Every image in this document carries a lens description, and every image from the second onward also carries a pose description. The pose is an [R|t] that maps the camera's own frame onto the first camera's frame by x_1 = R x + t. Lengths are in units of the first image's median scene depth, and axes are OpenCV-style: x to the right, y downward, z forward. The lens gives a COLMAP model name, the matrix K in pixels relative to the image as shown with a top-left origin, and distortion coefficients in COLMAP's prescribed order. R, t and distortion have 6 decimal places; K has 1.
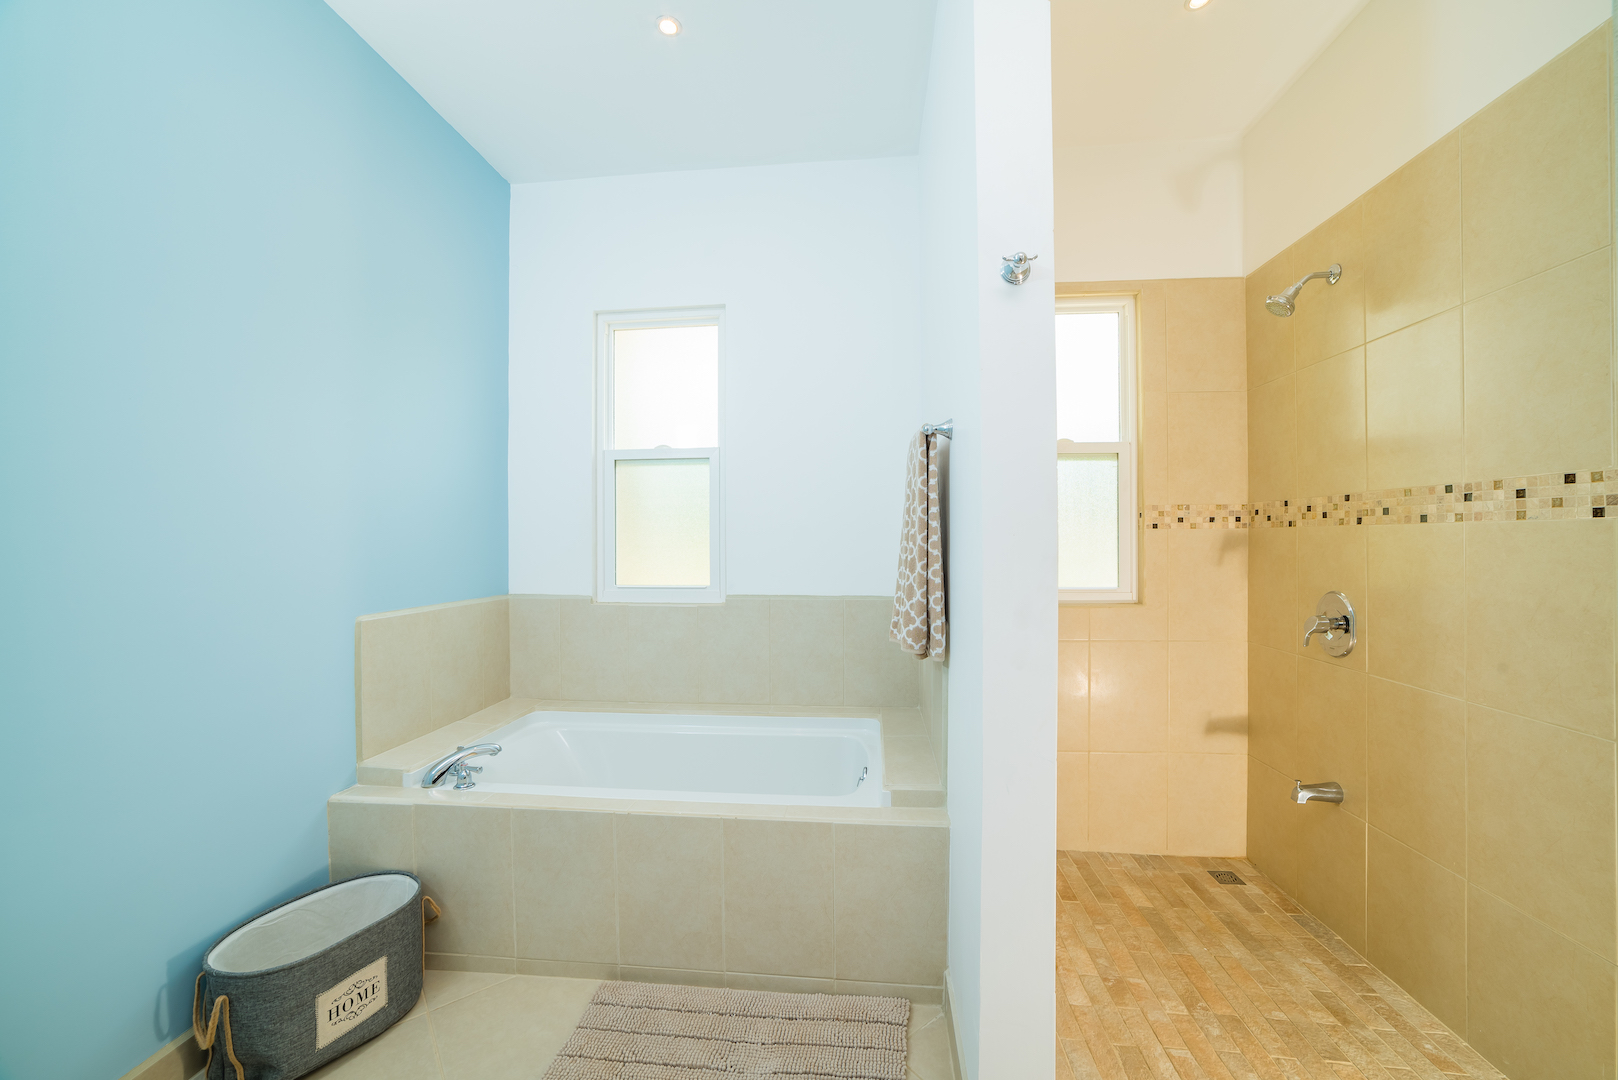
lens RADIAL K [[636.6, 0, 809.5], [0, 636.6, 540.2], [0, 0, 1]] dist [0.000251, 0.000895]
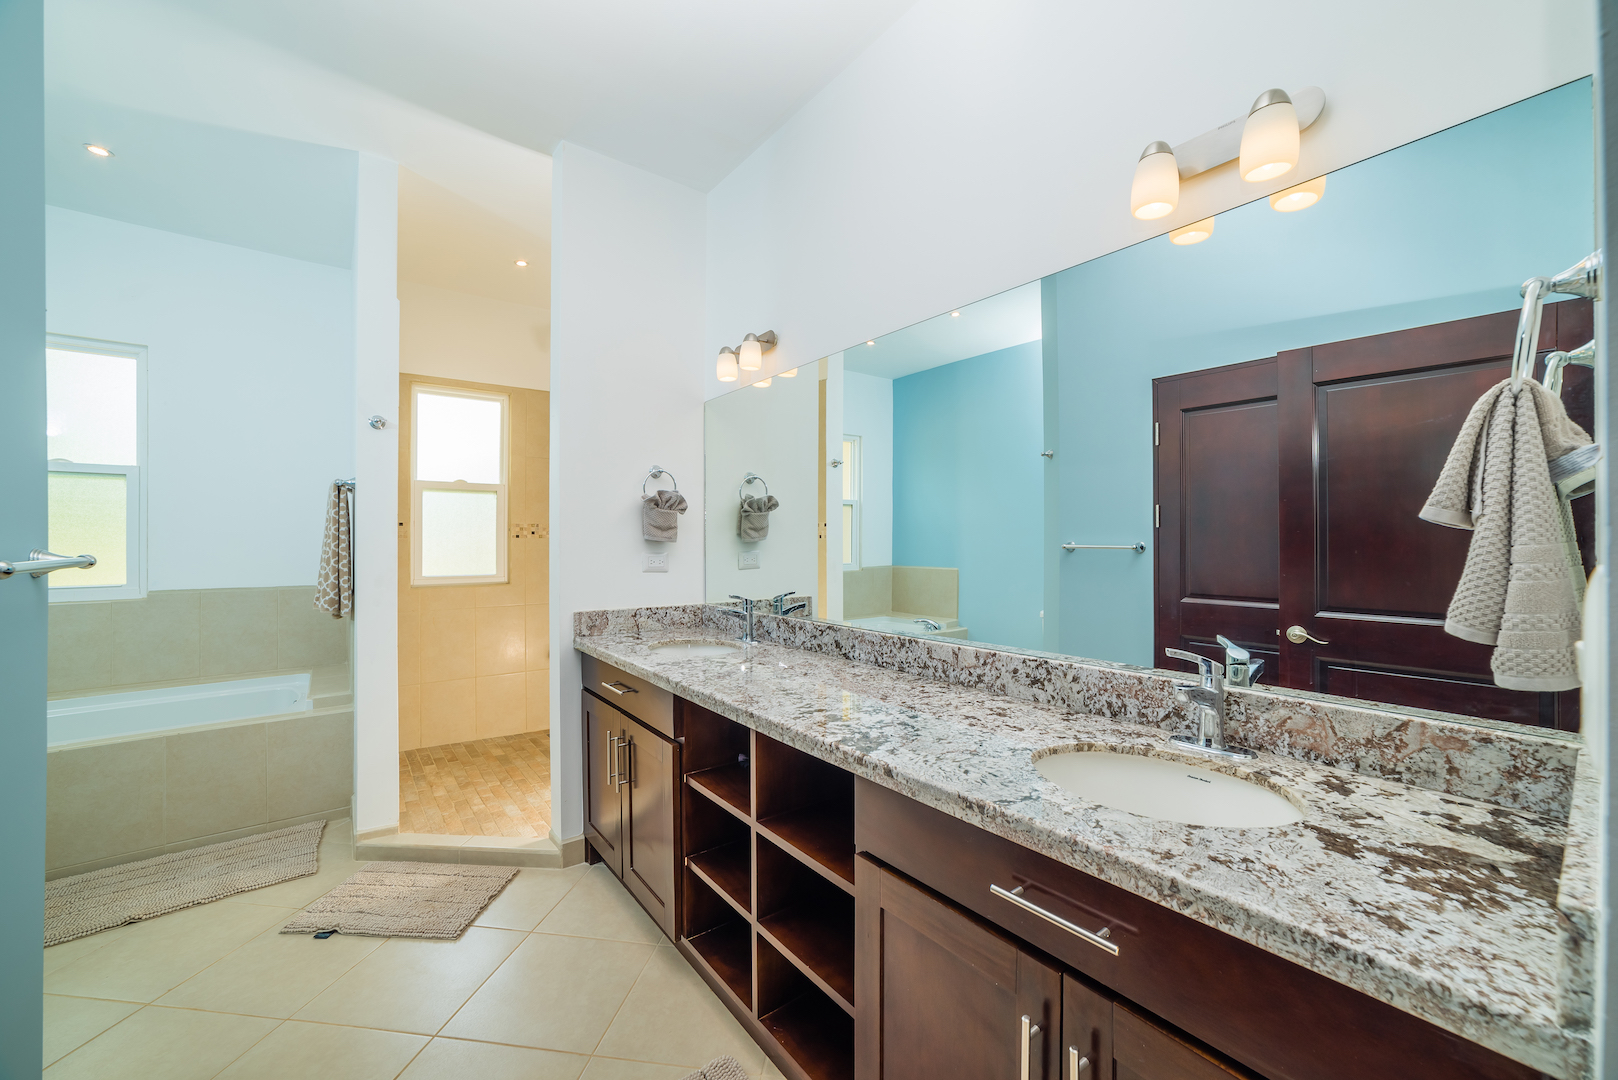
lens RADIAL K [[636.6, 0, 812.9], [0, 636.6, 537.7], [0, 0, 1]] dist [0.000251, 0.000895]
pose [[0.733921, 0.005656, 0.679212, -0.040274], [-0.002148, 0.999980, -0.006006, -0.014733], [-0.679232, 0.002949, 0.733918, -1.062459]]
